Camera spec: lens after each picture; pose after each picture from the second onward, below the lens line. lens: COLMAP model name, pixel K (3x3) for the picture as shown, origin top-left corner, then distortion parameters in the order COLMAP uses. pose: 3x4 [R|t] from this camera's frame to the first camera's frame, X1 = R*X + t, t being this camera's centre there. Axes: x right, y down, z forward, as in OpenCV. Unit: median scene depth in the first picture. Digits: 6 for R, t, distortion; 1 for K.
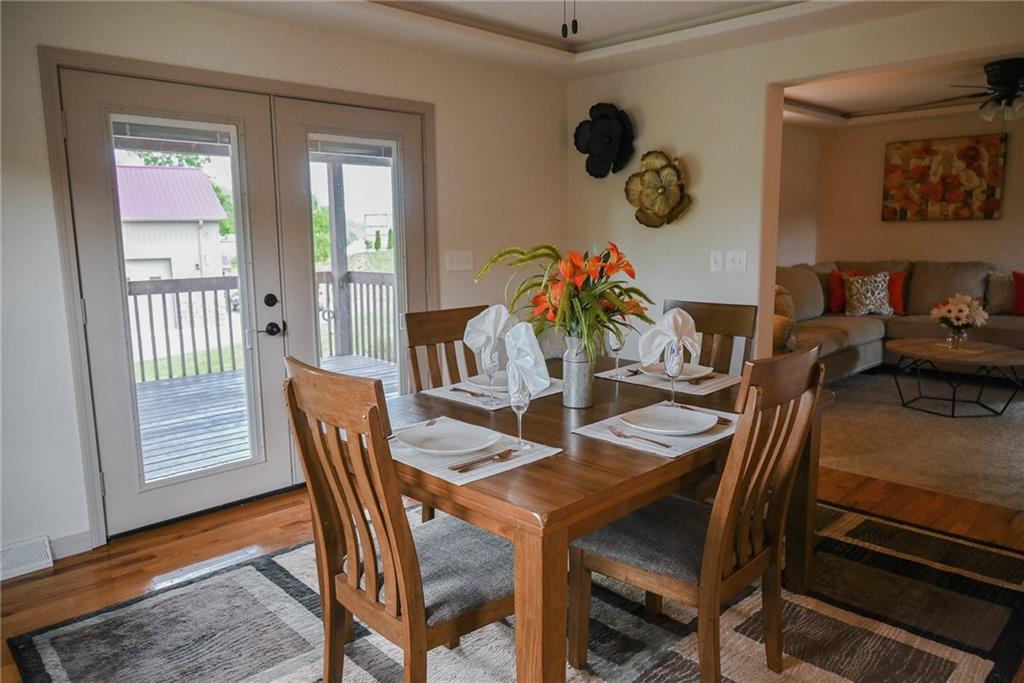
lens RADIAL K [[677.5, 0, 517.1], [0, 677.5, 344.0], [0, 0, 1]] dist [-0.009469, -0.001849]
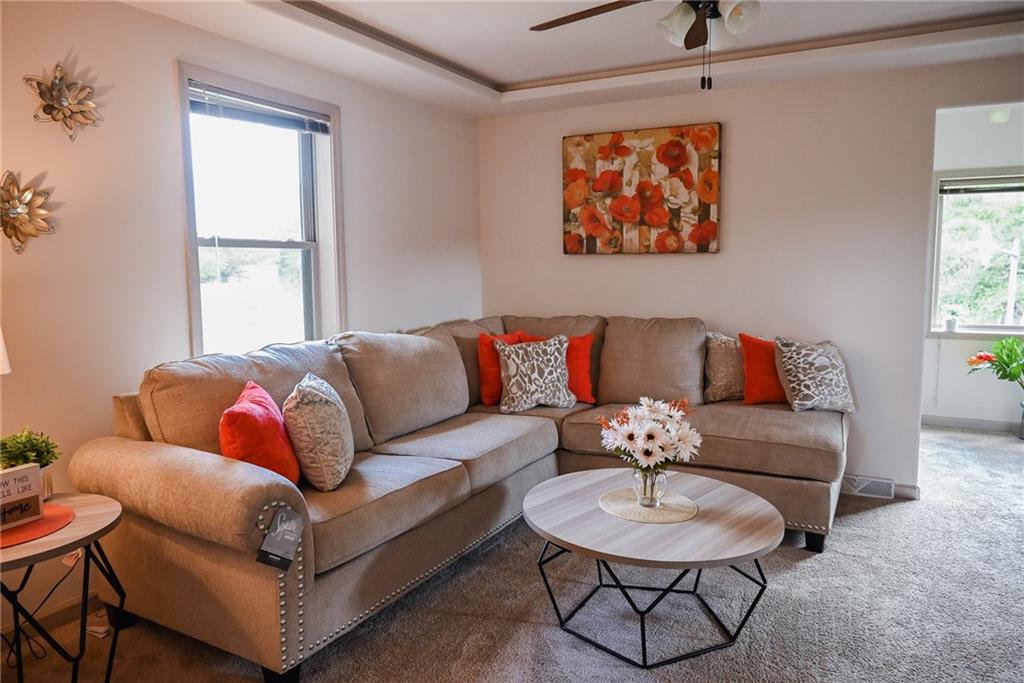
lens RADIAL K [[677.5, 0, 510.5], [0, 677.5, 337.8], [0, 0, 1]] dist [-0.009469, -0.001849]
pose [[0.954202, -0.021847, 0.298363, 0.317159], [0.039732, 0.997750, -0.054010, -0.073435], [-0.296512, 0.063391, 0.952923, 0.426672]]
